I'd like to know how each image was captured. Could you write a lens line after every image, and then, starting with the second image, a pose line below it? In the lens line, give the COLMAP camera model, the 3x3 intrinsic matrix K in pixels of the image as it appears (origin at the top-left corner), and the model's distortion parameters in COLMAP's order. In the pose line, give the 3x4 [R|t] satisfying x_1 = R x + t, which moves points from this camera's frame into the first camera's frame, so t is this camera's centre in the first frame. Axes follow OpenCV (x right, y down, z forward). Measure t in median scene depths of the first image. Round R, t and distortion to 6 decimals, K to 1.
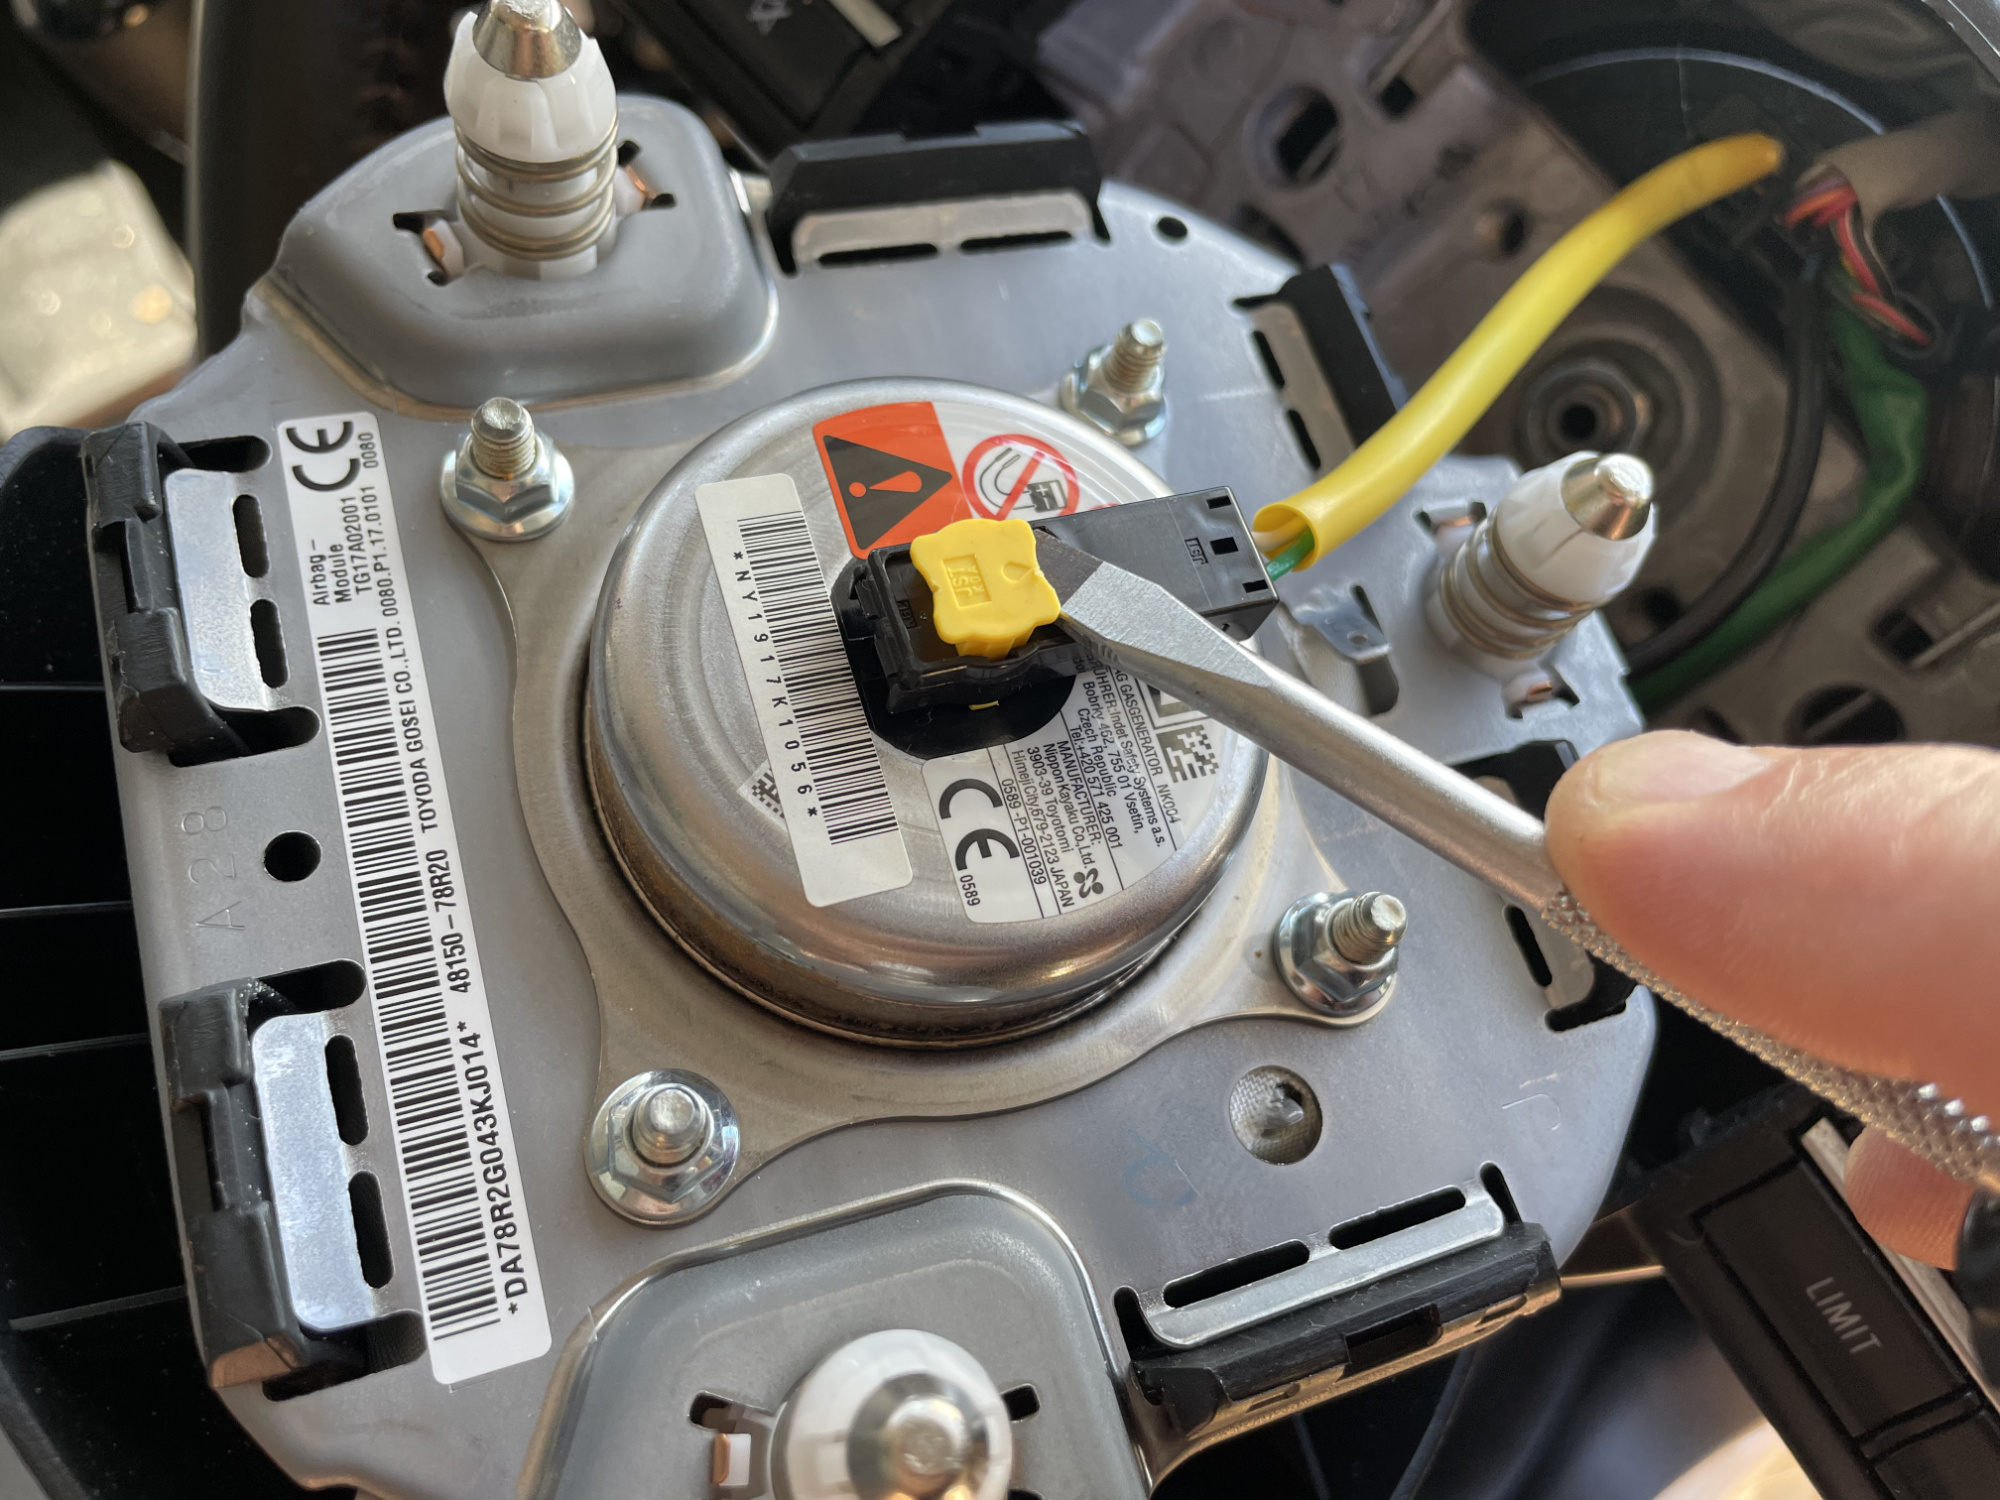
lens RADIAL K [[1583.7, 0, 1000.0], [0, 1583.7, 750.0], [0, 0, 1]] dist [0.054396, -0.144622]
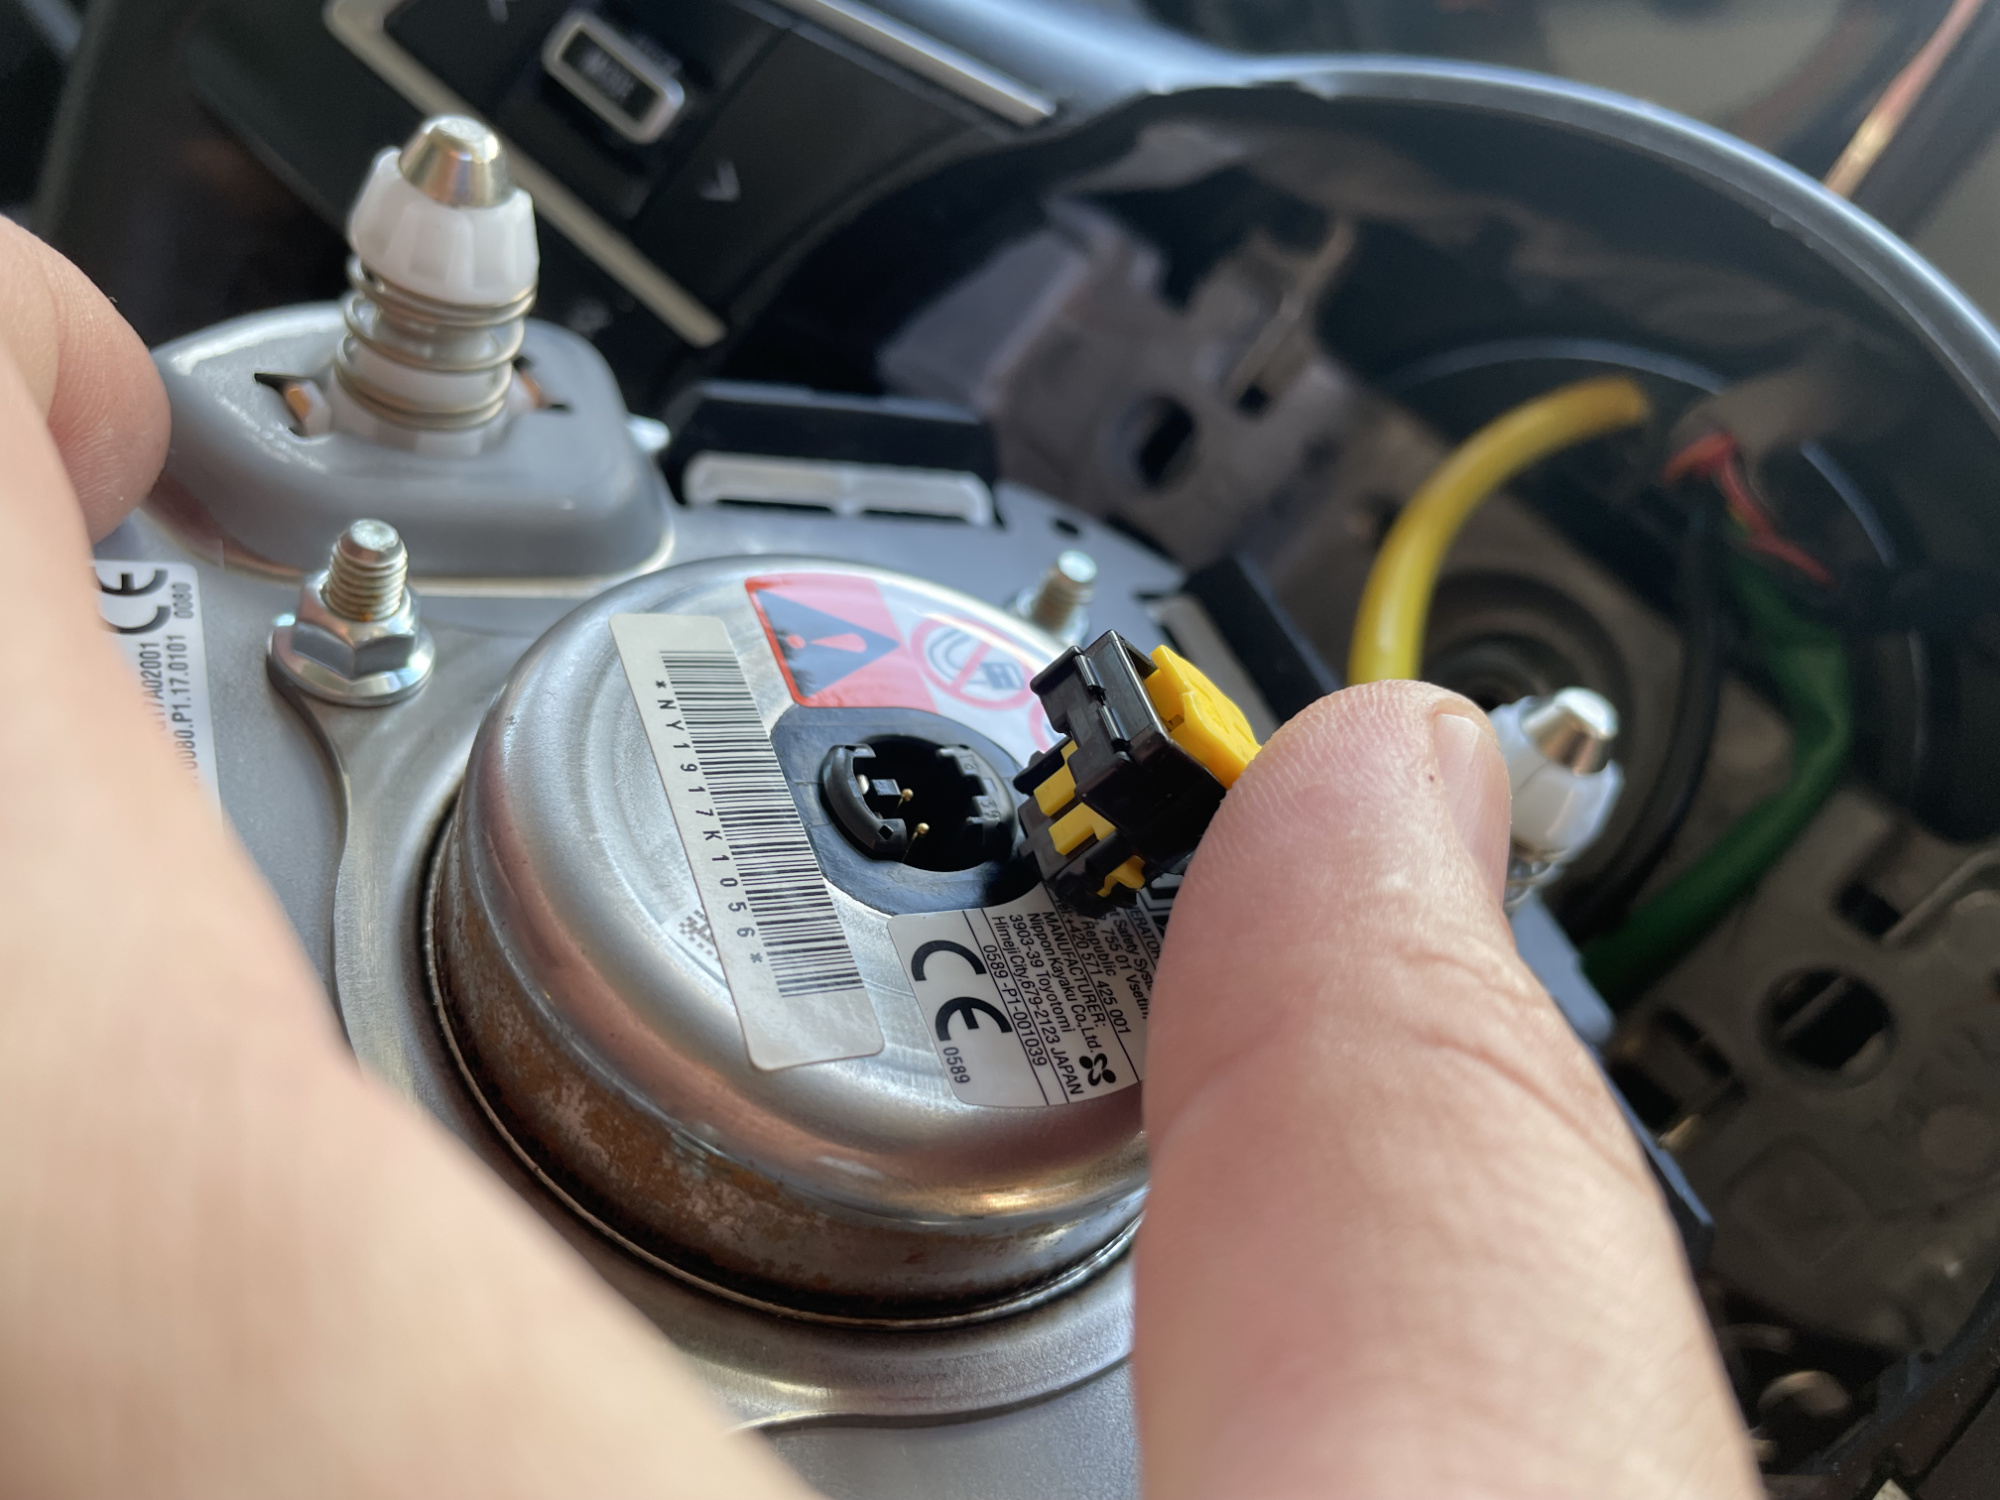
lens RADIAL K [[1583.7, 0, 1000.0], [0, 1583.7, 750.0], [0, 0, 1]] dist [0.054396, -0.144622]
pose [[0.983632, 0.047083, 0.173928, -0.133490], [0.020088, 0.930586, -0.365522, 0.218163], [-0.179065, 0.363033, 0.914408, 0.220340]]
